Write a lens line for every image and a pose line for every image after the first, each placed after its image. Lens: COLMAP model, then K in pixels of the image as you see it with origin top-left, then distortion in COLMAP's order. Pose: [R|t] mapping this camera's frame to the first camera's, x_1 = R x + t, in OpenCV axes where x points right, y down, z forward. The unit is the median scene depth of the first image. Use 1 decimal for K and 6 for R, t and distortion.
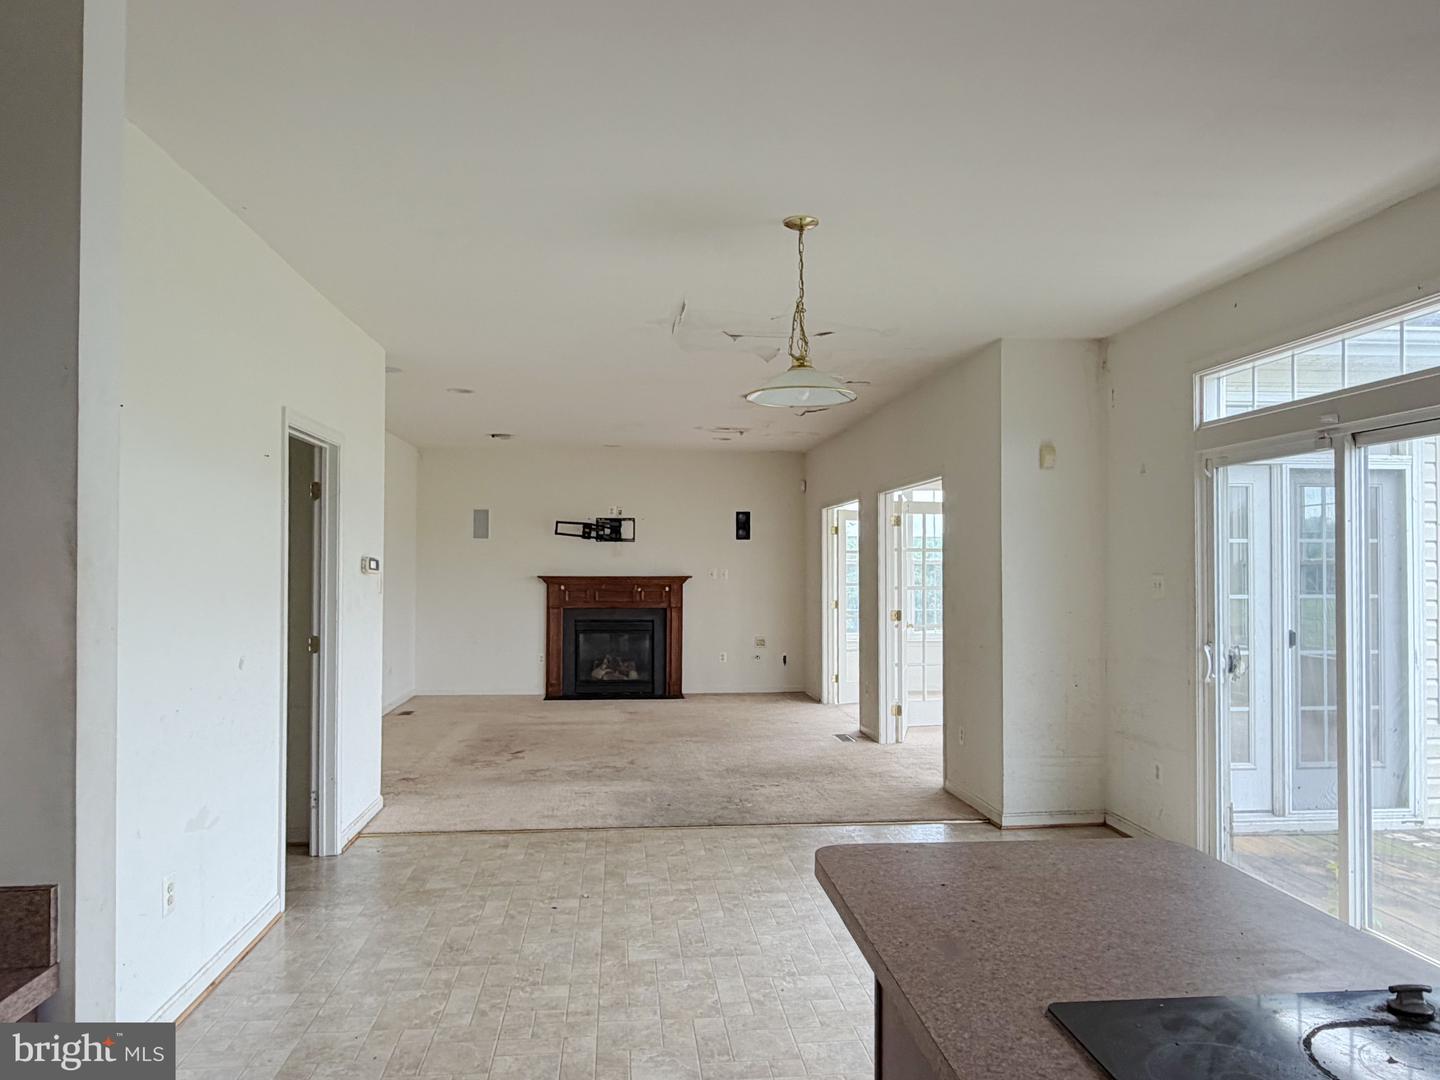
lens RADIAL K [[1078.6, 0, 720.0], [0, 1078.6, 540.0], [0, 0, 1]] dist [0.003155, 0.001020]
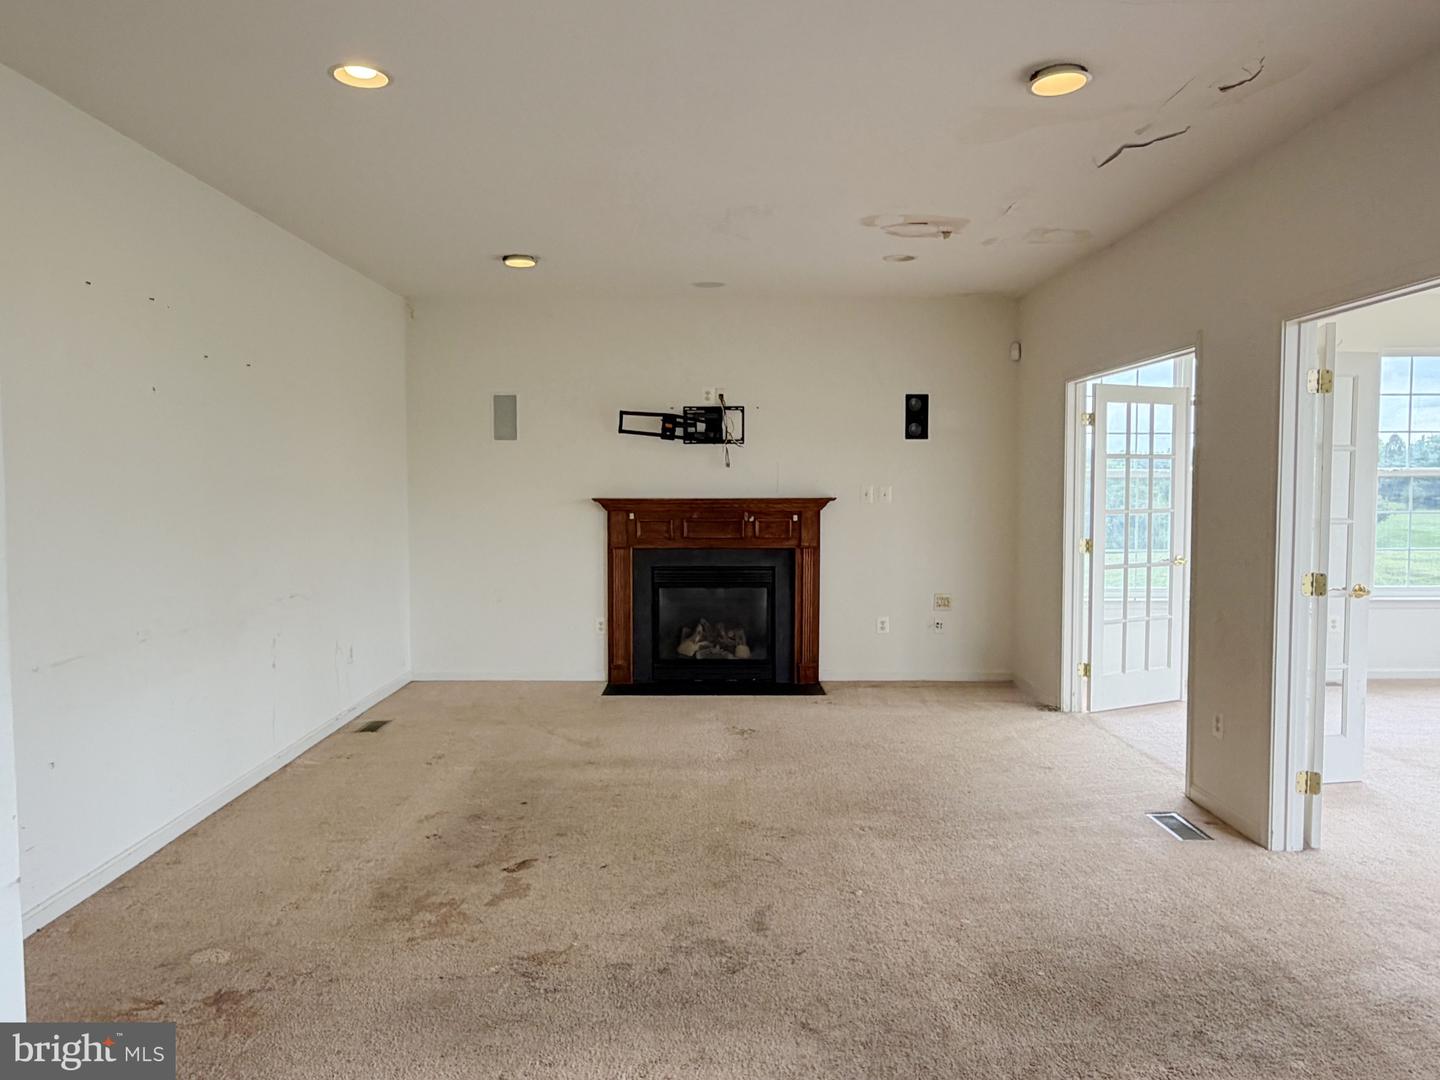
lens RADIAL K [[1078.6, 0, 720.0], [0, 1078.6, 540.0], [0, 0, 1]] dist [0.003155, 0.001020]
pose [[0.996307, 0.000962, -0.085856, -0.039164], [0.005606, 0.997075, 0.076219, 0.009663], [0.085678, -0.076419, 0.993388, 0.369410]]
